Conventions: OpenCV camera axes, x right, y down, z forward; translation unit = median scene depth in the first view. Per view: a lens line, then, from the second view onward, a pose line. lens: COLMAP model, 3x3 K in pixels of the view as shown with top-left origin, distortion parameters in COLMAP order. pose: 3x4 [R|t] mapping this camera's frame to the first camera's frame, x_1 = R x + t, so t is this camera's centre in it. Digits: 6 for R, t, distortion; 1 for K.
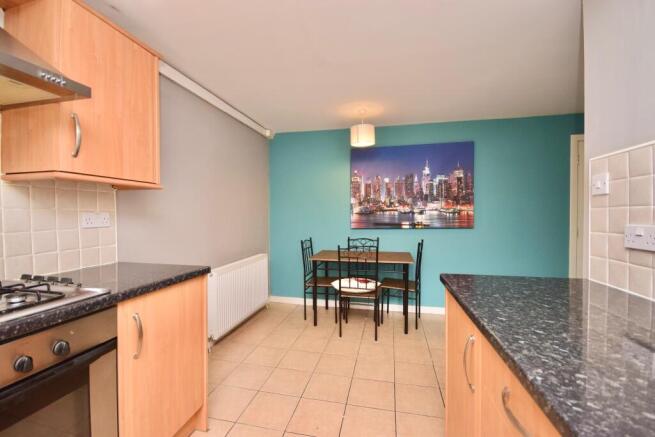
lens RADIAL K [[288.4, 0, 330.2], [0, 288.4, 220.0], [0, 0, 1]] dist [-0.011626, -0.000627]
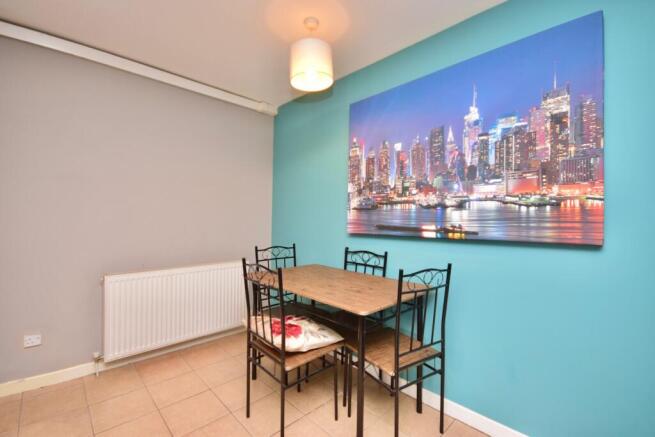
lens RADIAL K [[288.4, 0, 326.4], [0, 288.4, 217.5], [0, 0, 1]] dist [-0.011626, -0.000627]
pose [[0.825069, 0.013403, -0.564873, 0.398078], [-0.026511, 0.999536, -0.015007, 0.006102], [0.564410, 0.027357, 0.825041, 0.490127]]
